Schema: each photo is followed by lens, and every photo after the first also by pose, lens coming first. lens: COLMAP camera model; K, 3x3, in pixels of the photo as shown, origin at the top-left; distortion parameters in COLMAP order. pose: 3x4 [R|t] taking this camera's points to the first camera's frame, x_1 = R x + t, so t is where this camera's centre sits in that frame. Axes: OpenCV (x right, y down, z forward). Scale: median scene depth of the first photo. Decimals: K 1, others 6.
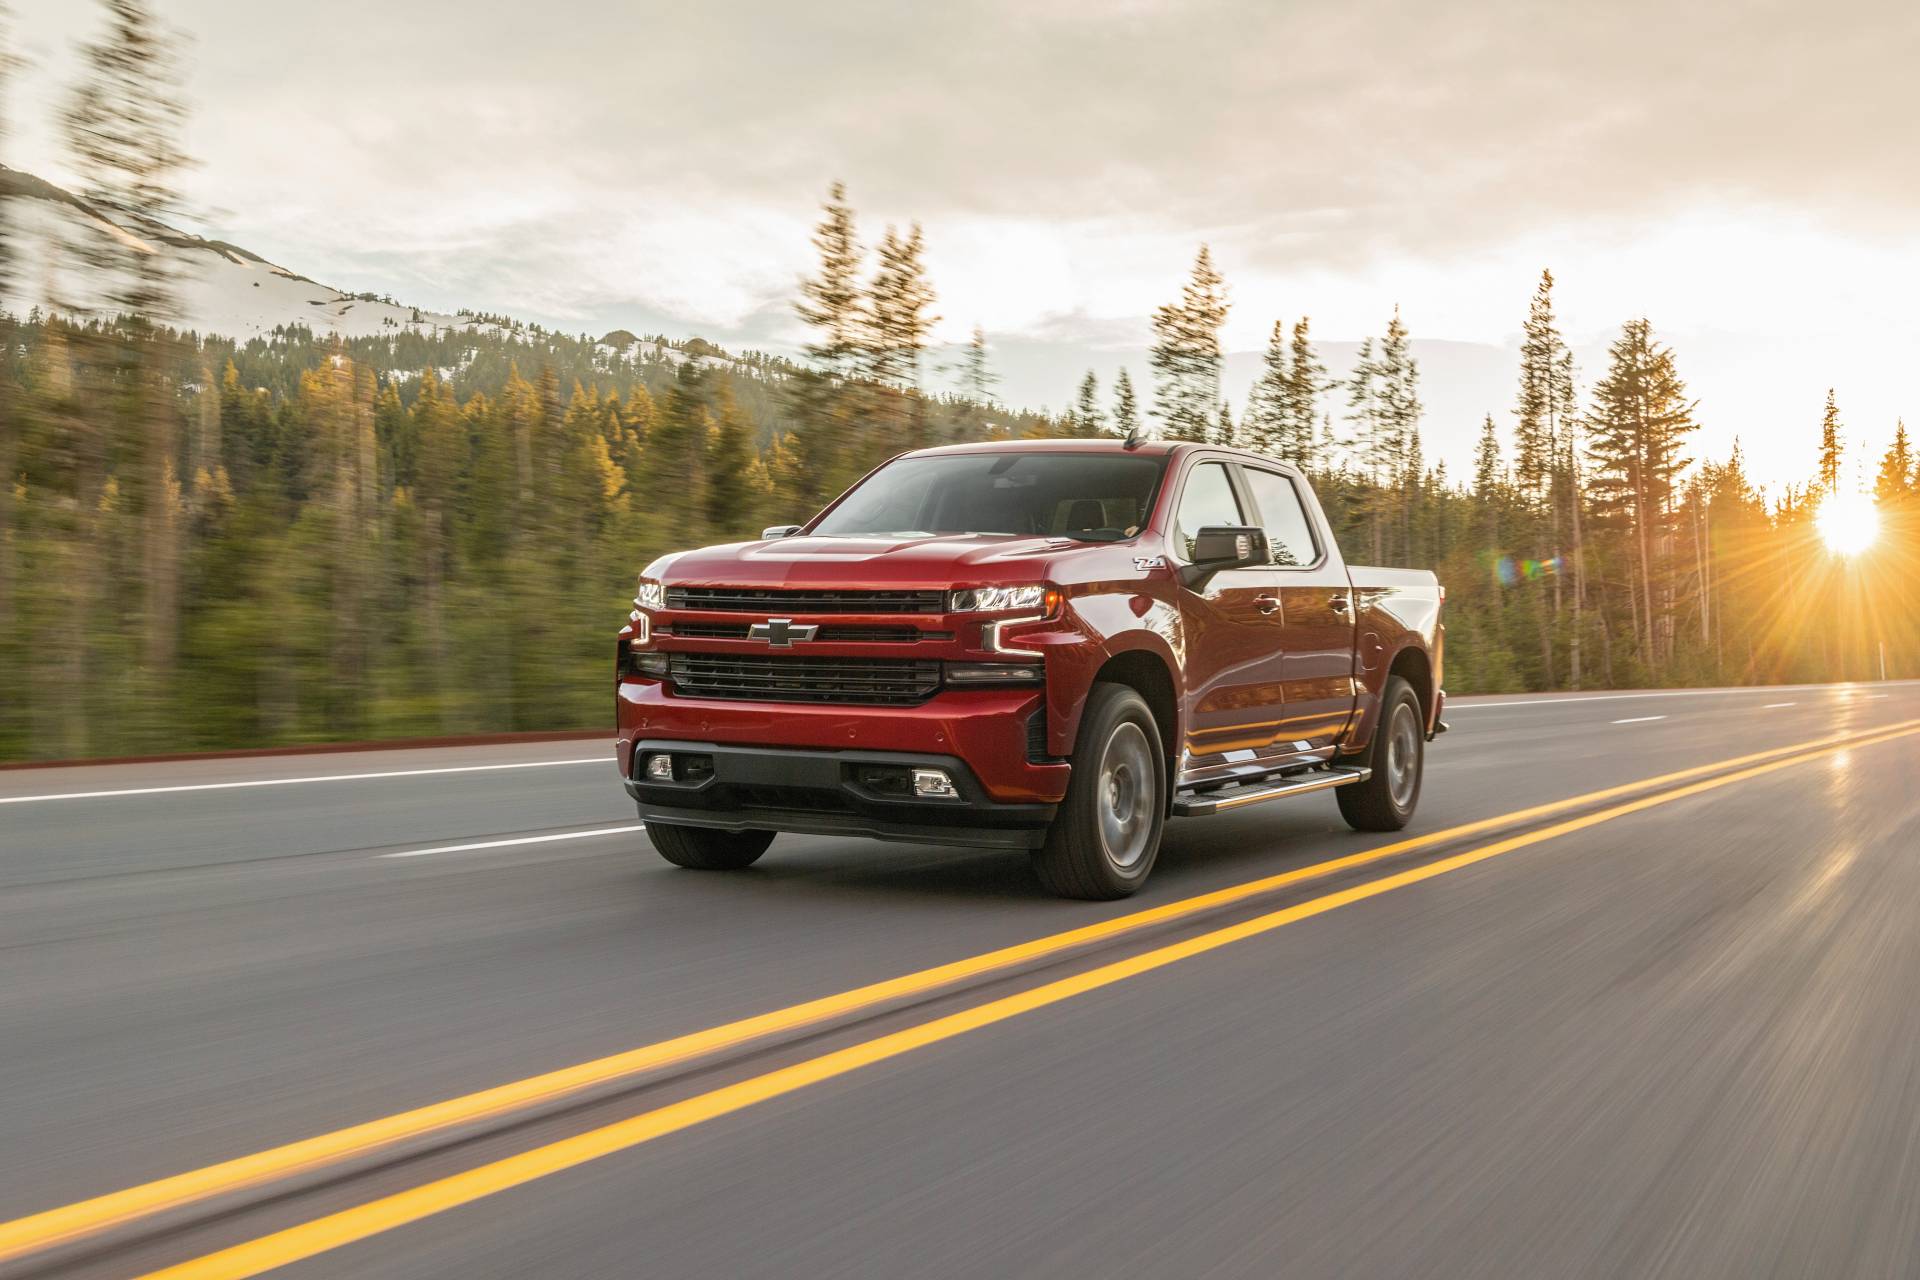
lens RADIAL K [[2540.1, 0, 960.0], [0, 2540.1, 640.0], [0, 0, 1]] dist [-0.006807, -0.027435]
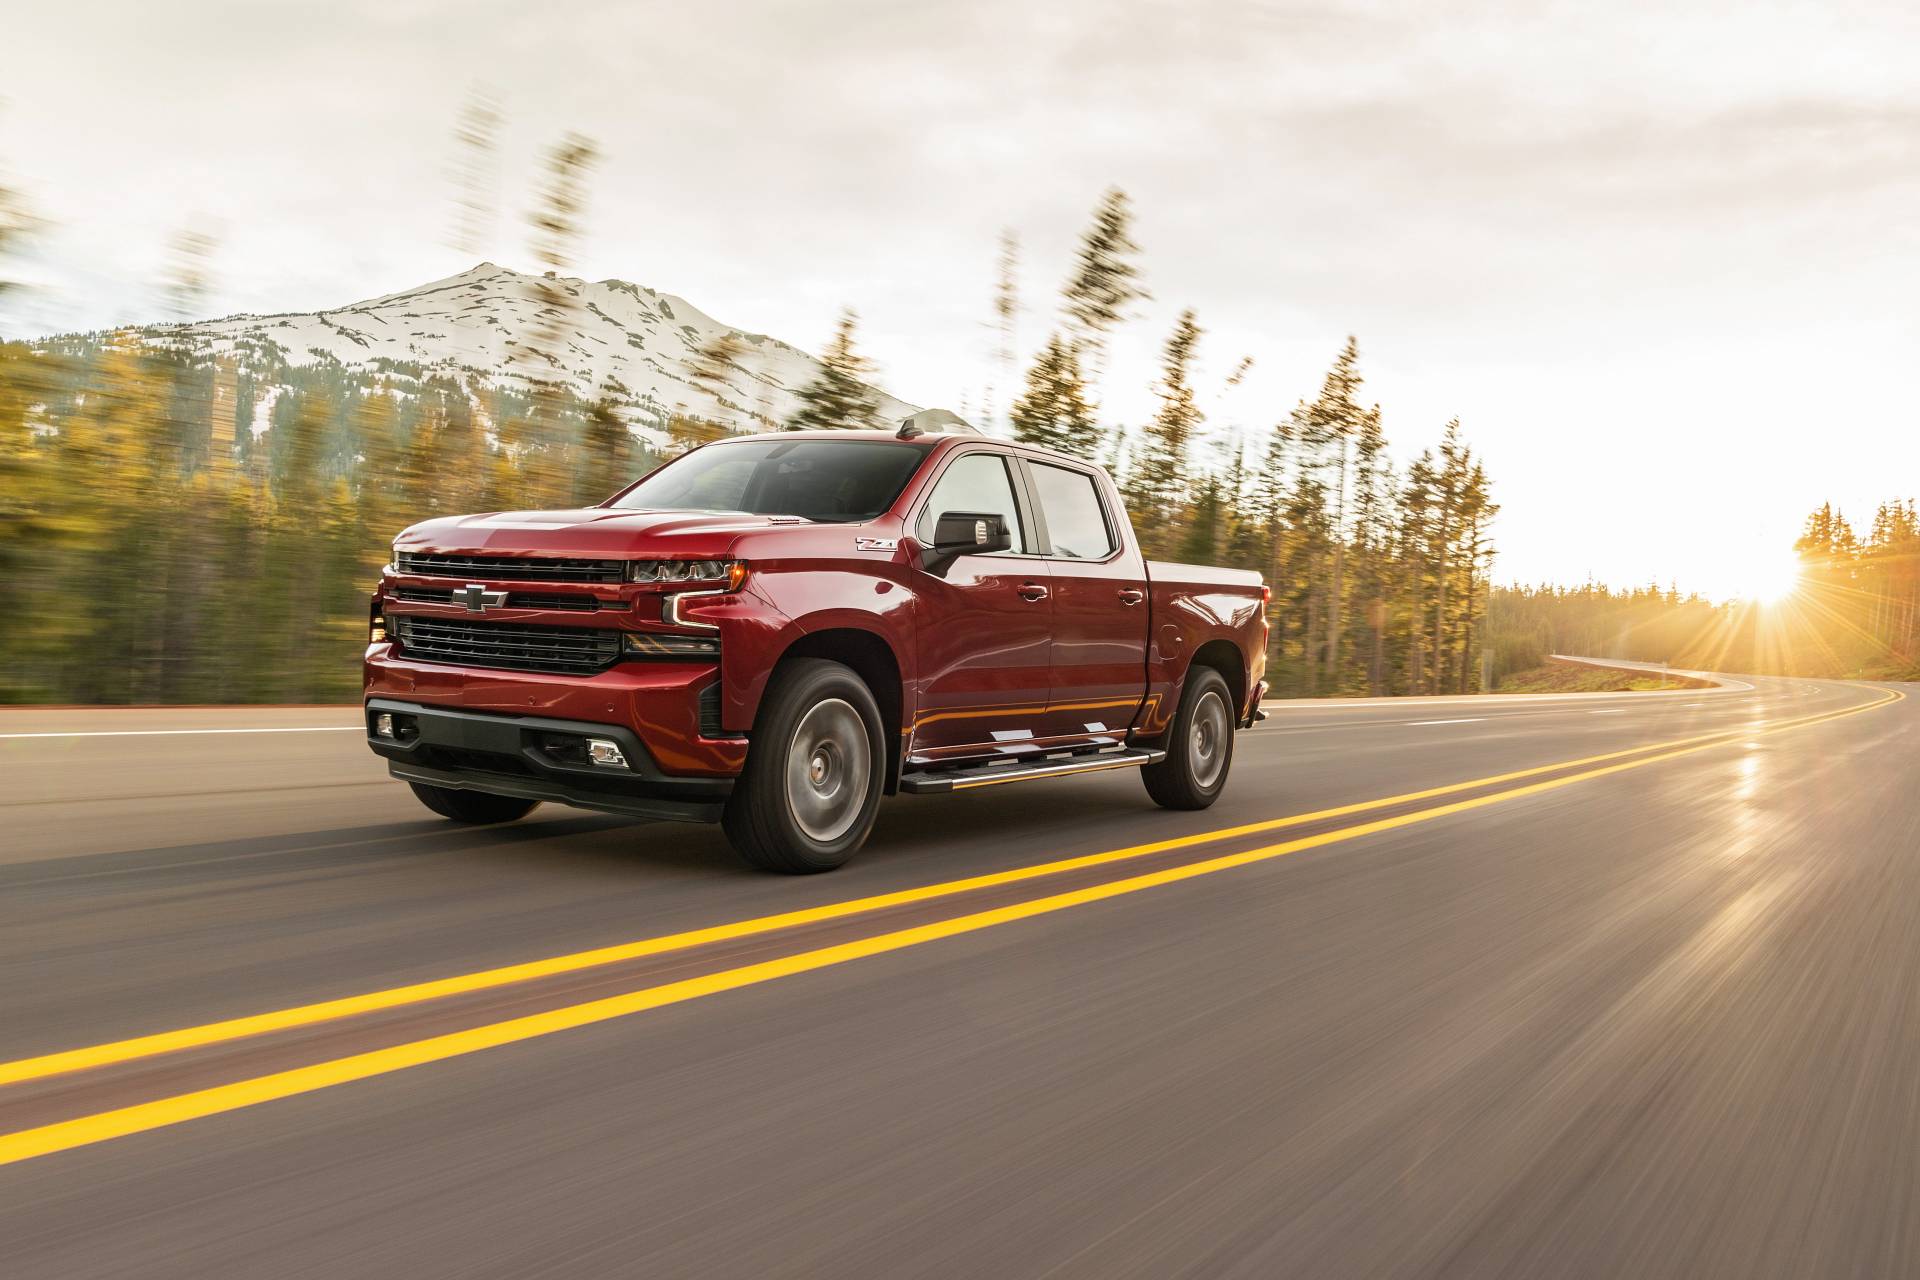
lens RADIAL K [[1880.1, 0, 961.3], [0, 1880.1, 663.5], [0, 0, 1]] dist [-0.001278, -0.001022]
pose [[0.996201, 0.035277, -0.079617, 0.174446], [-0.033976, 0.999267, 0.017629, 0.003178], [0.080181, -0.014857, 0.996670, 0.258019]]
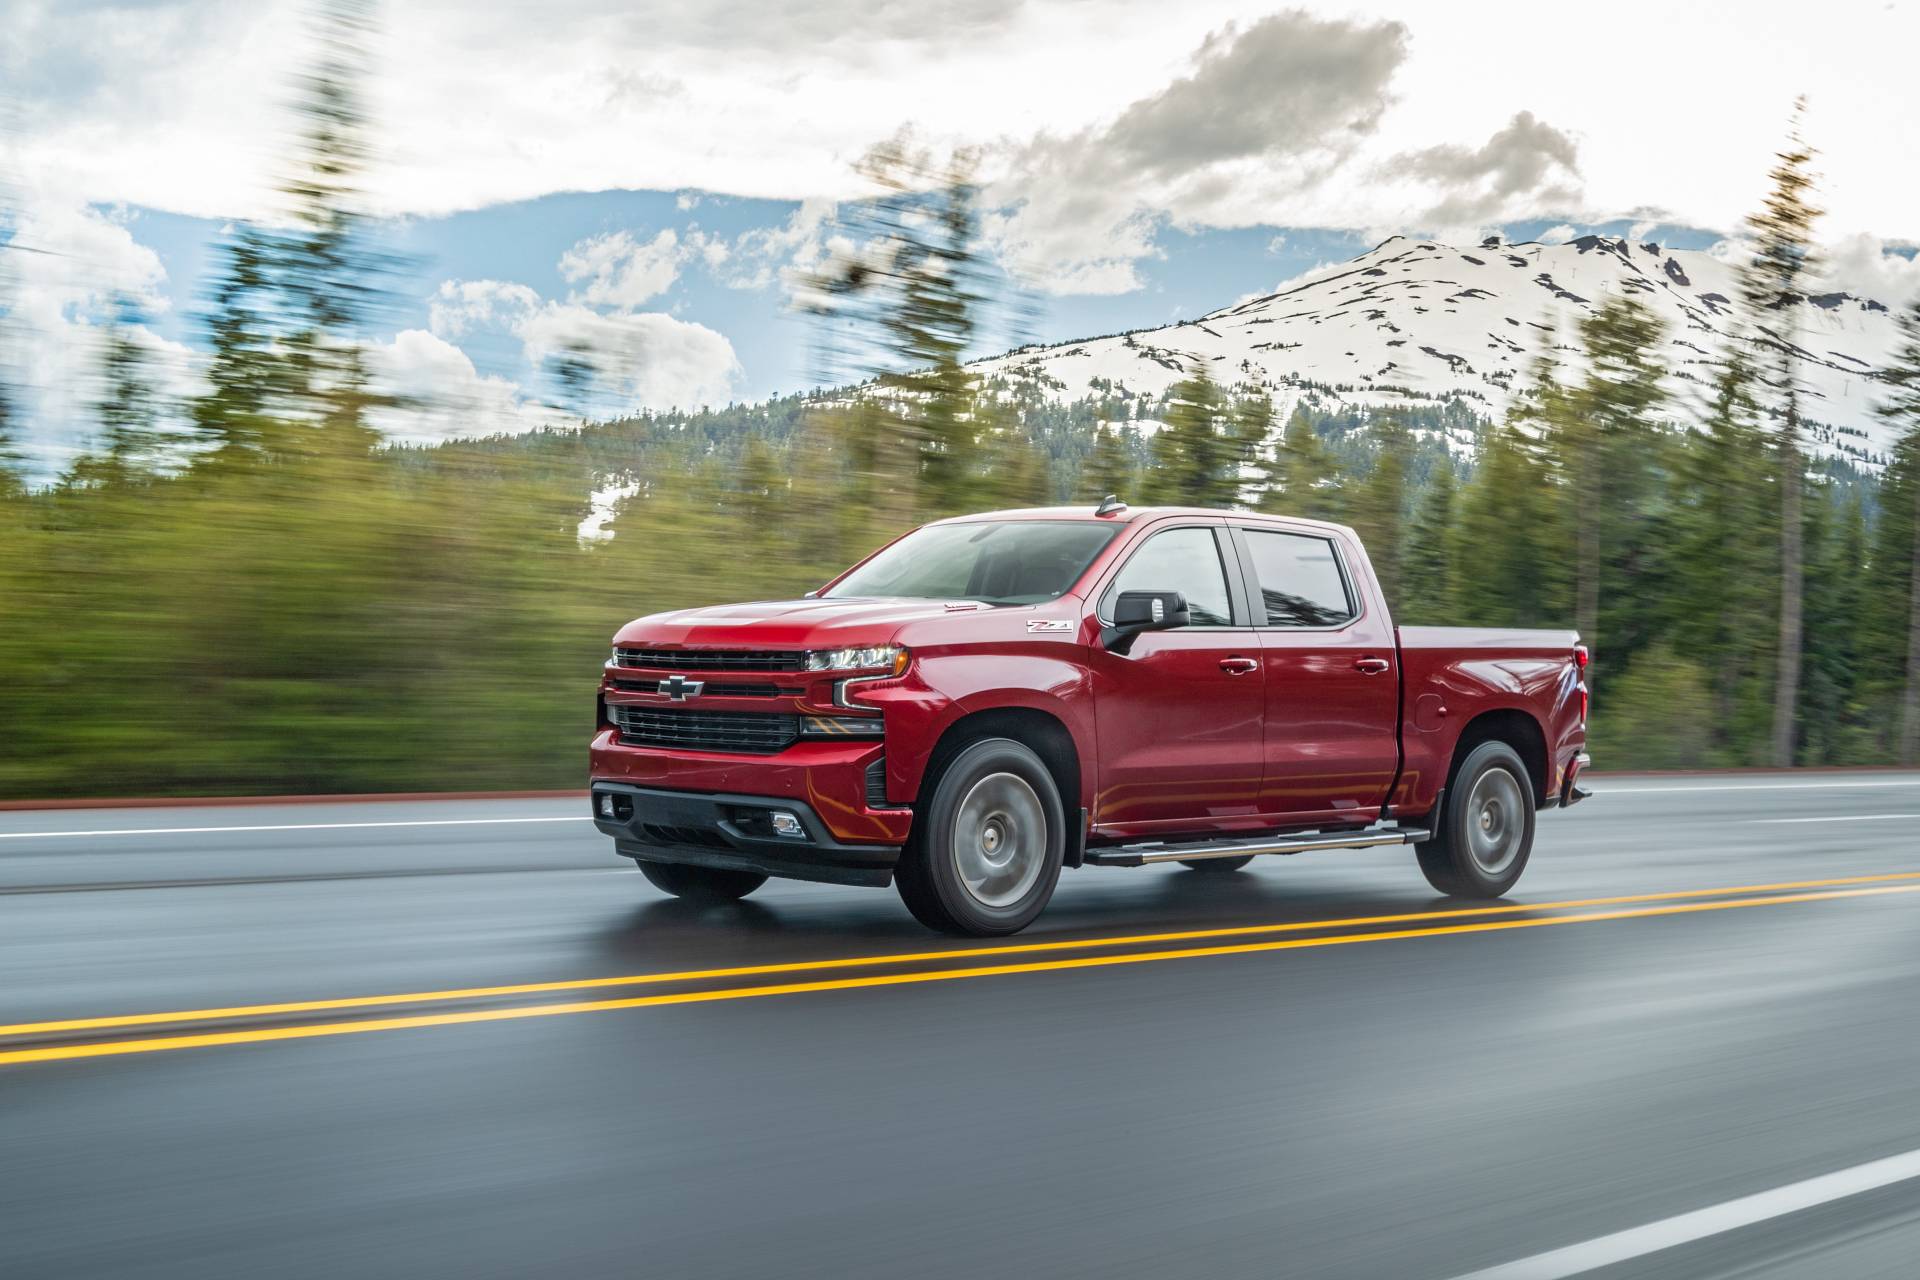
lens RADIAL K [[2930.3, 0, 852.3], [0, 2930.3, 641.9], [0, 0, 1]] dist [-0.000257, -0.002039]
pose [[0.942605, 0.001814, -0.333904, 0.418702], [-0.008368, 0.999800, -0.018189, -0.000408], [0.333804, 0.019939, 0.942431, -0.193721]]
